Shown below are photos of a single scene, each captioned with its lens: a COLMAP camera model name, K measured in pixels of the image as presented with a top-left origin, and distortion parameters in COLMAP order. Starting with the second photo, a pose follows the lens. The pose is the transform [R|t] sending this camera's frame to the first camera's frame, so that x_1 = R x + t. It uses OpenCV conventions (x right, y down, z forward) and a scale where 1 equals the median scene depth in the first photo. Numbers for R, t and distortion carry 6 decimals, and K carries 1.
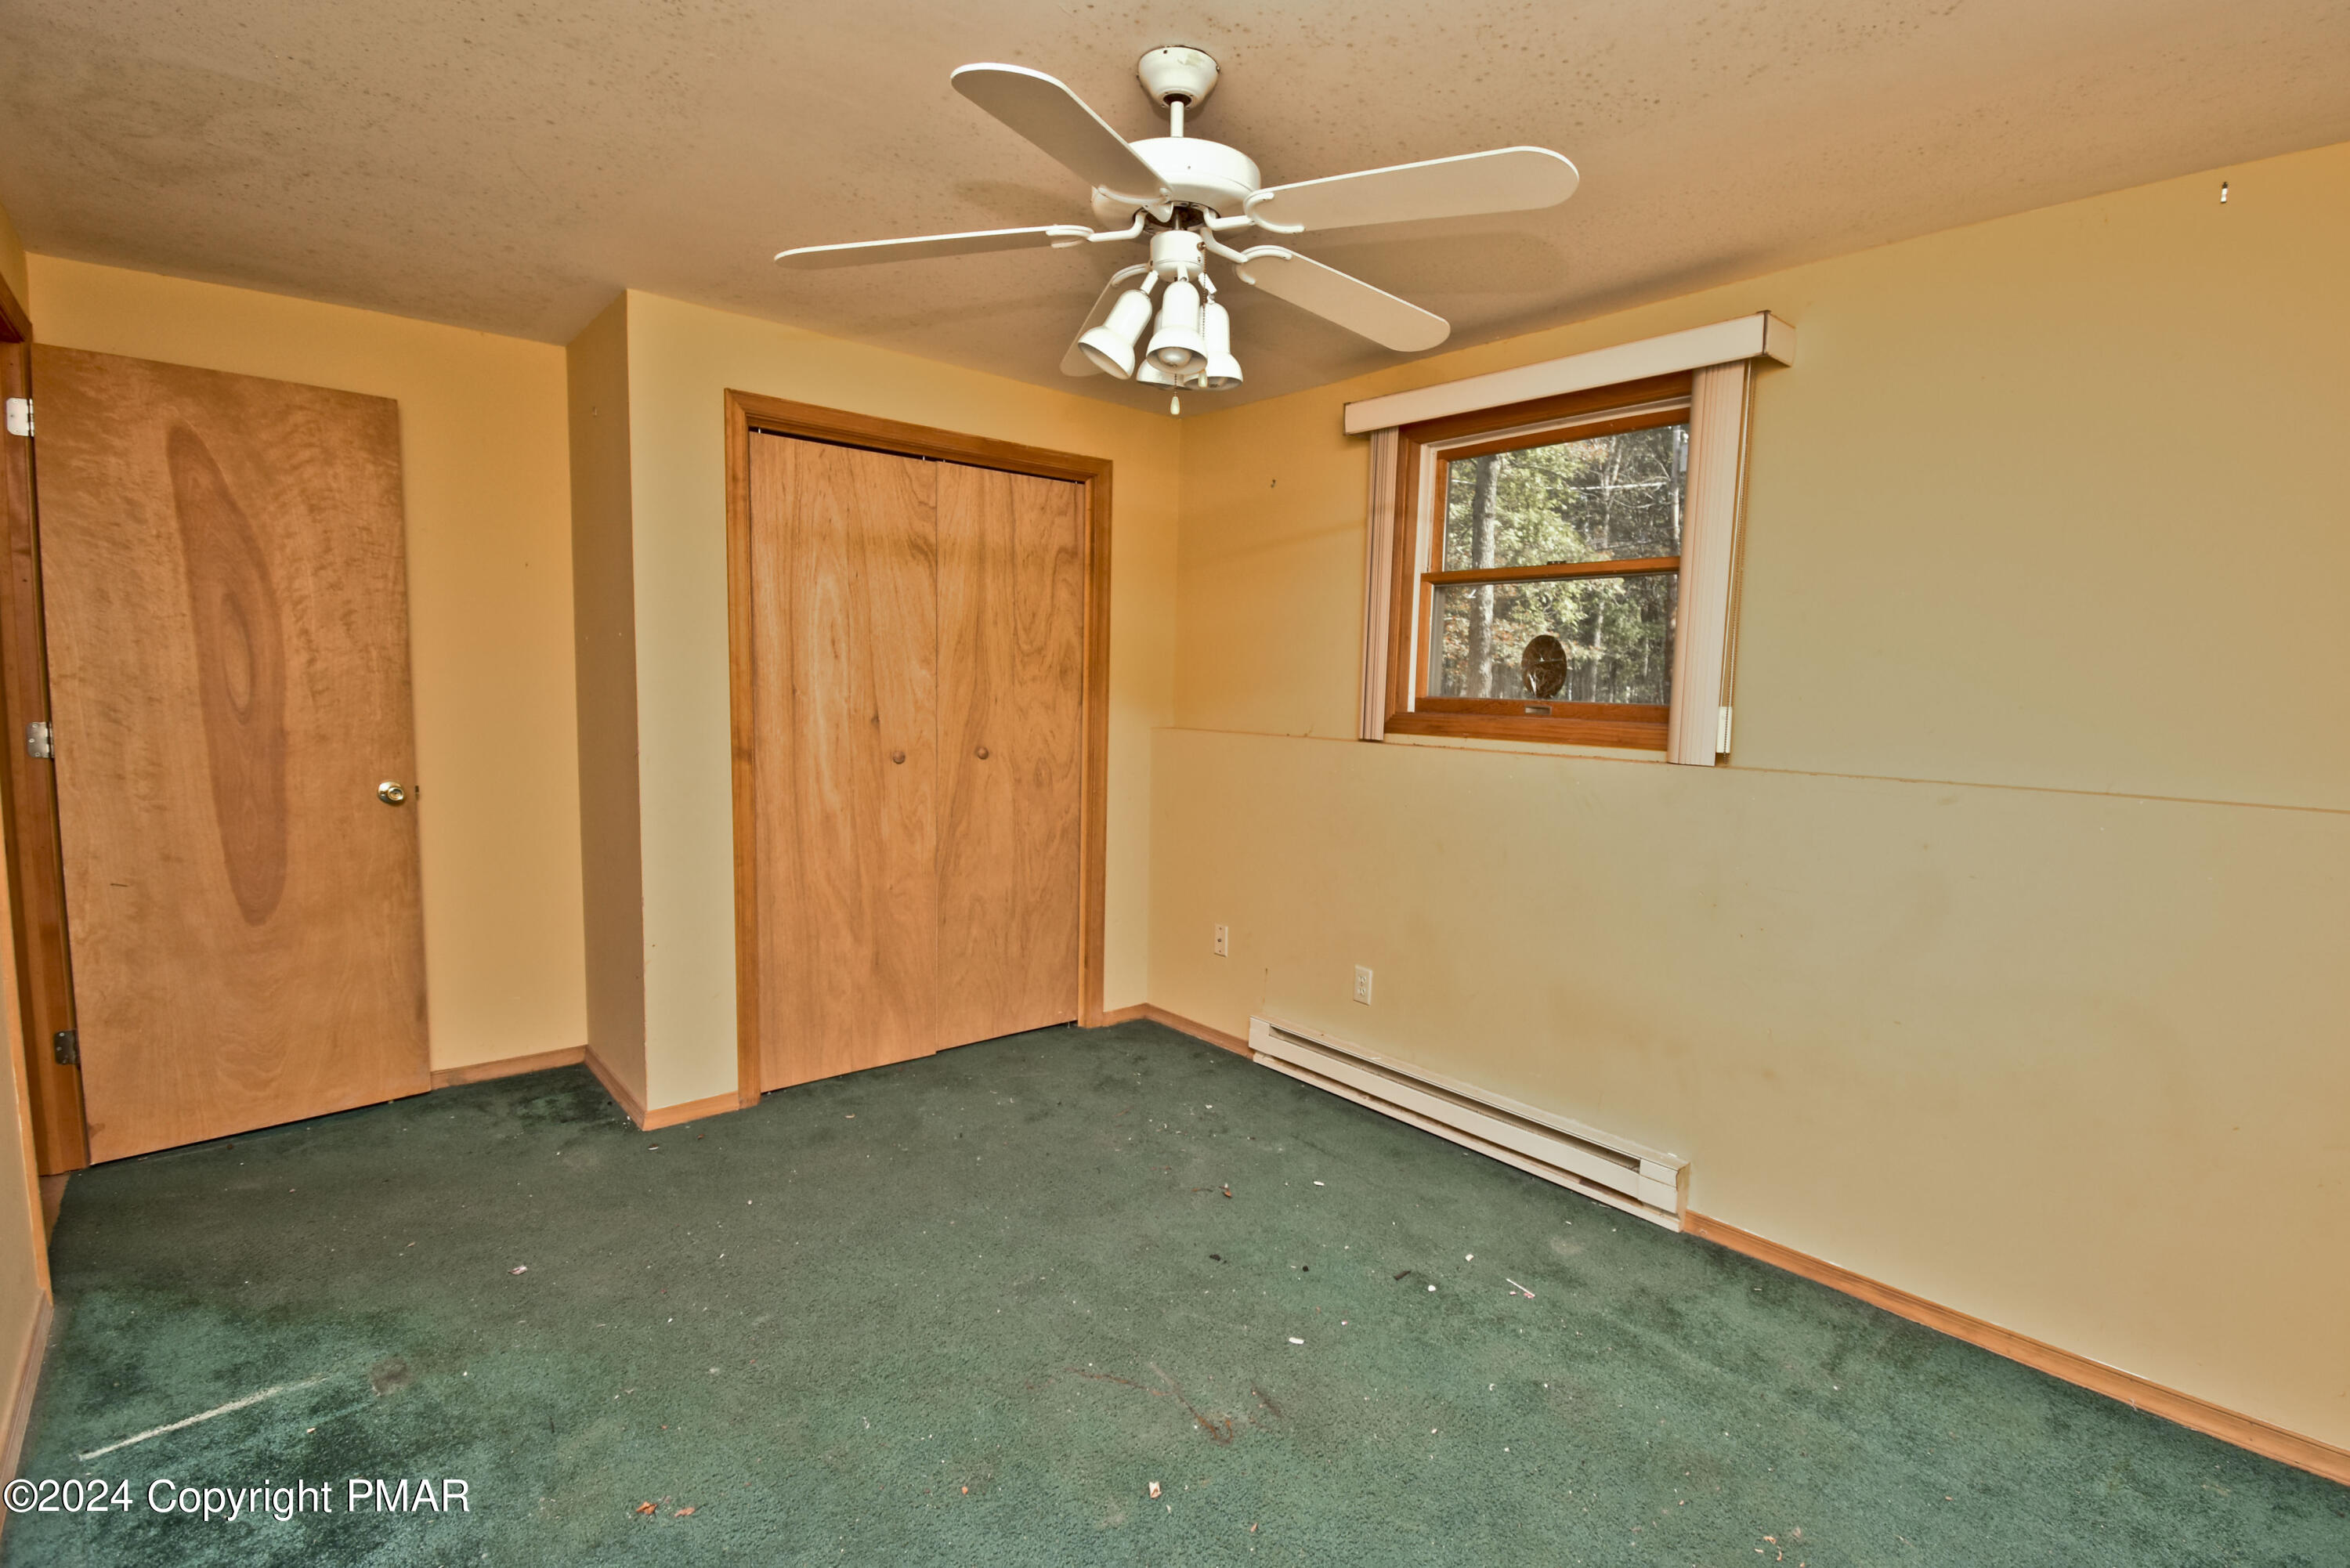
lens RADIAL K [[1042.8, 0, 1175.0], [0, 1042.8, 784.0], [0, 0, 1]] dist [0.026677, -0.028113]
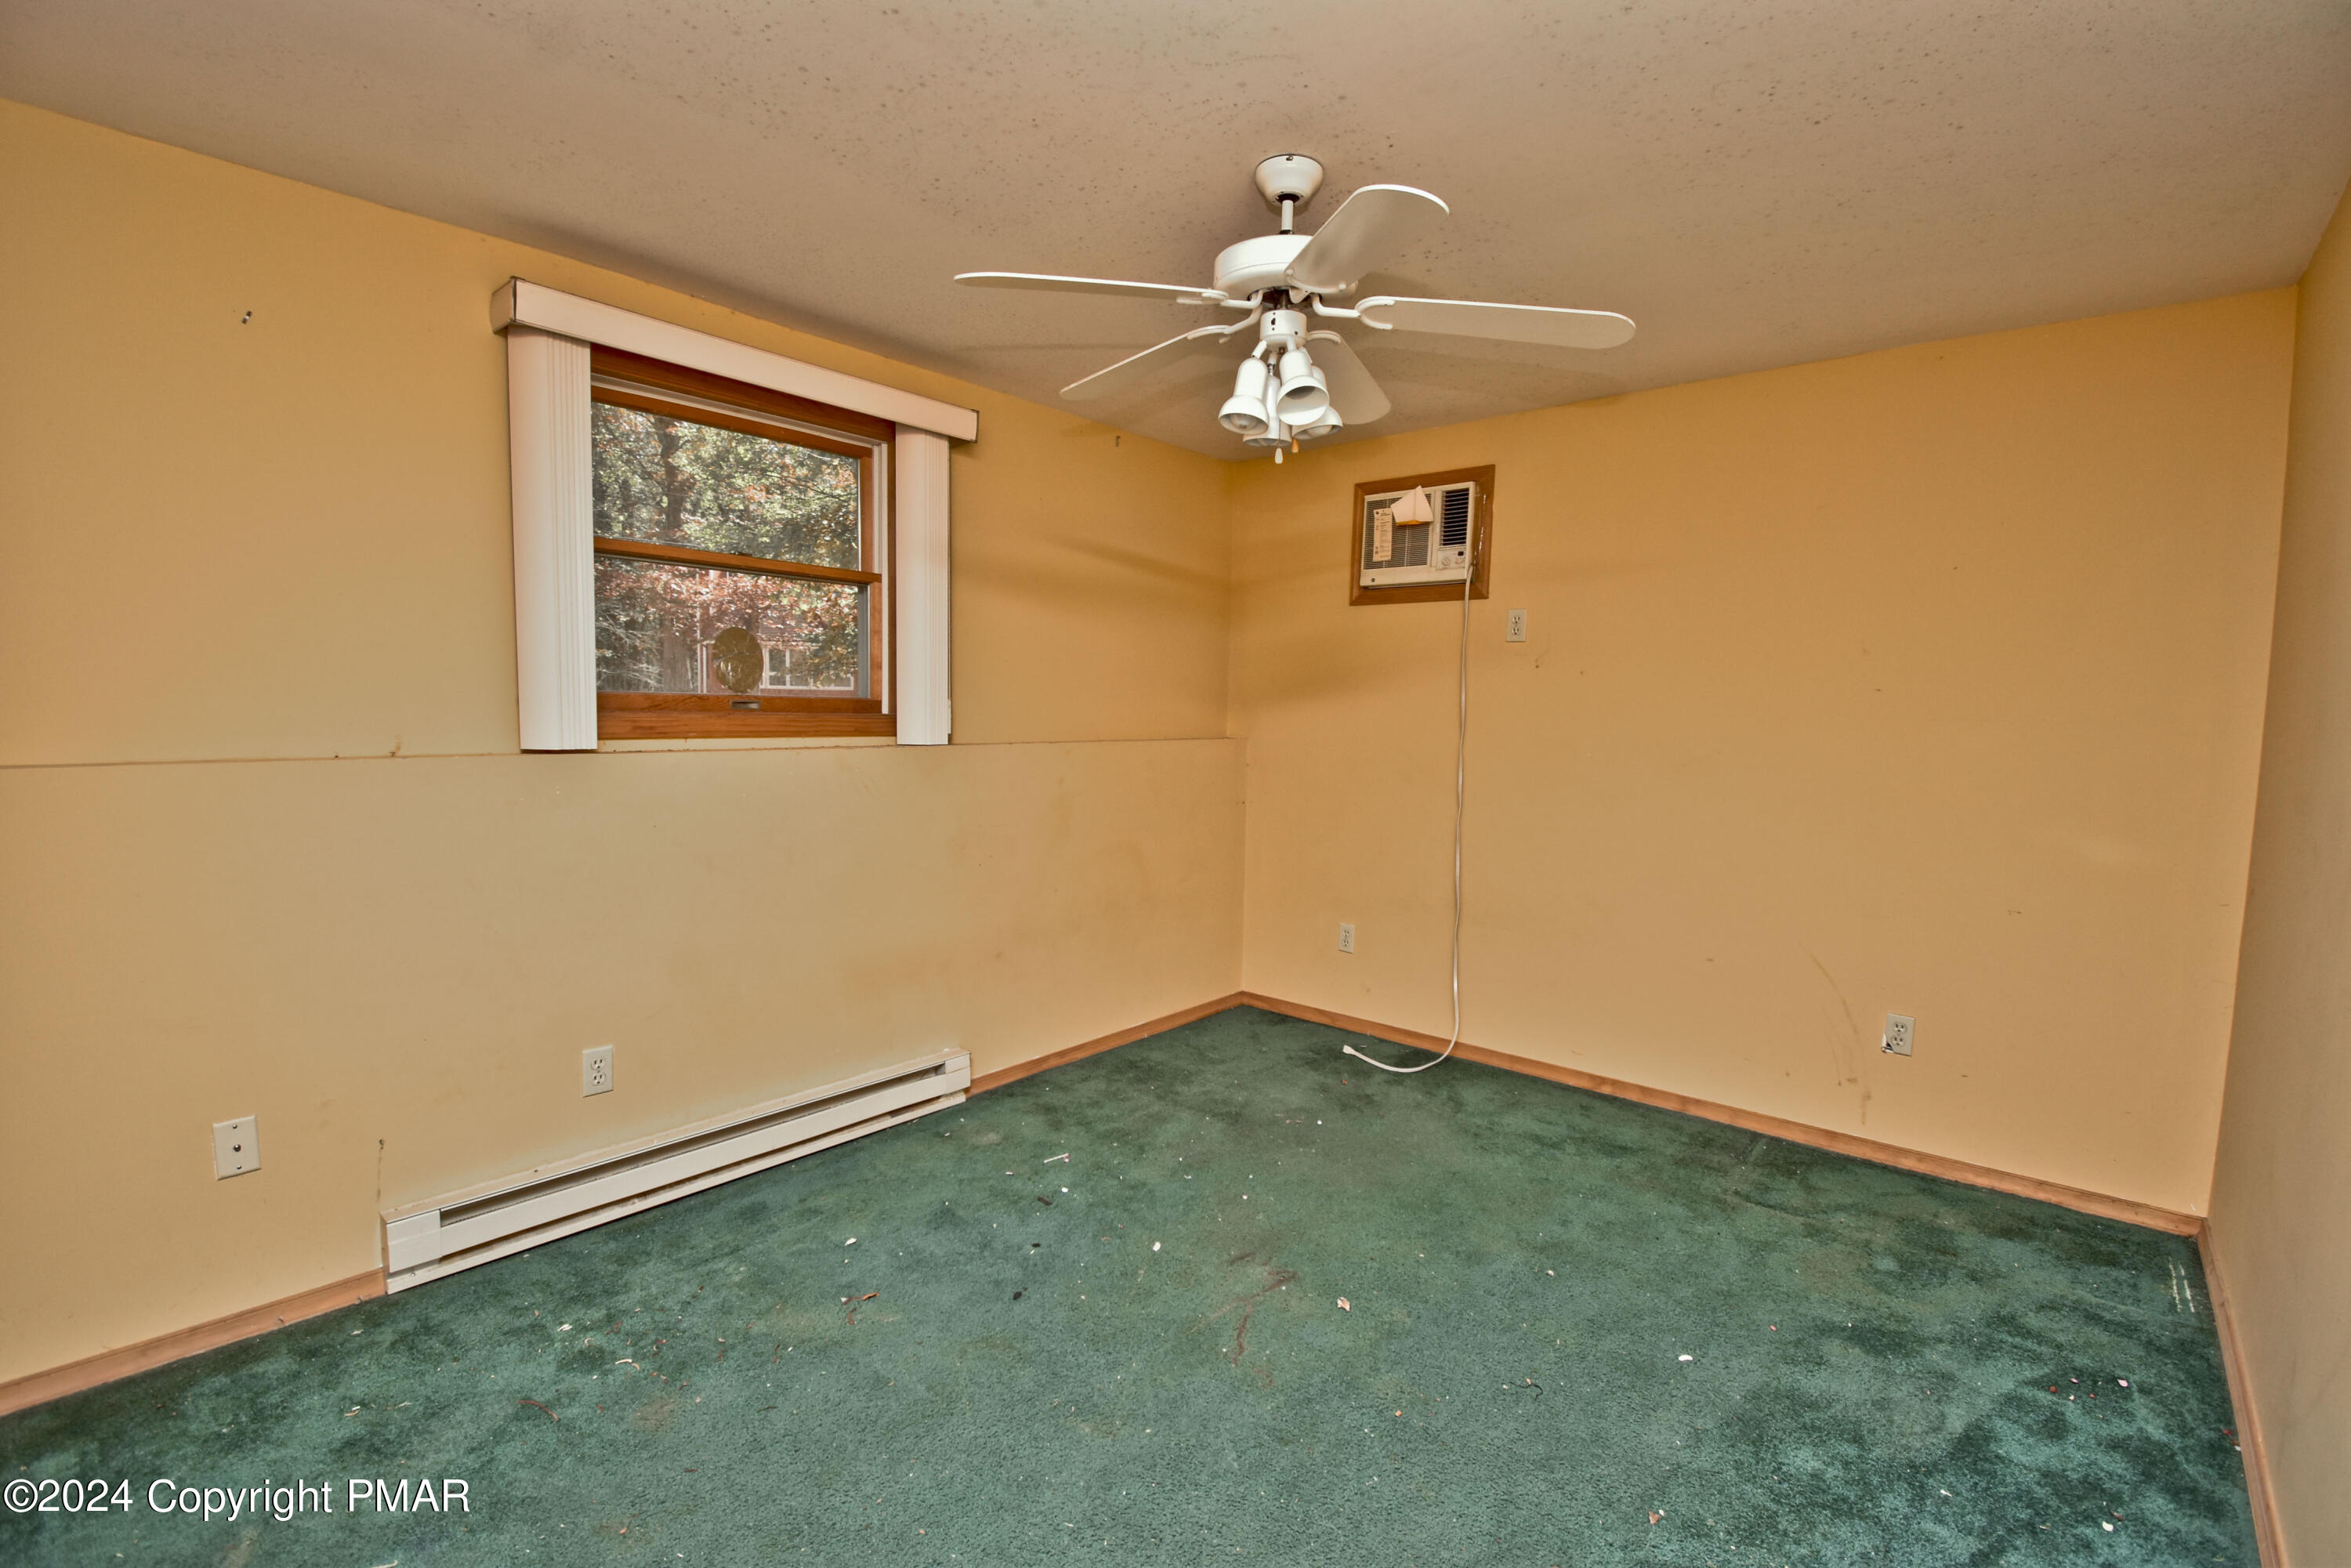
lens RADIAL K [[1043.2, 0, 1175.5], [0, 1043.2, 784.0], [0, 0, 1]] dist [0.026677, -0.028113]
pose [[-0.127772, -0.105078, 0.986222, -0.767513], [0.071303, 0.990826, 0.114806, -0.091792], [-0.989237, 0.084989, -0.119108, 0.826700]]
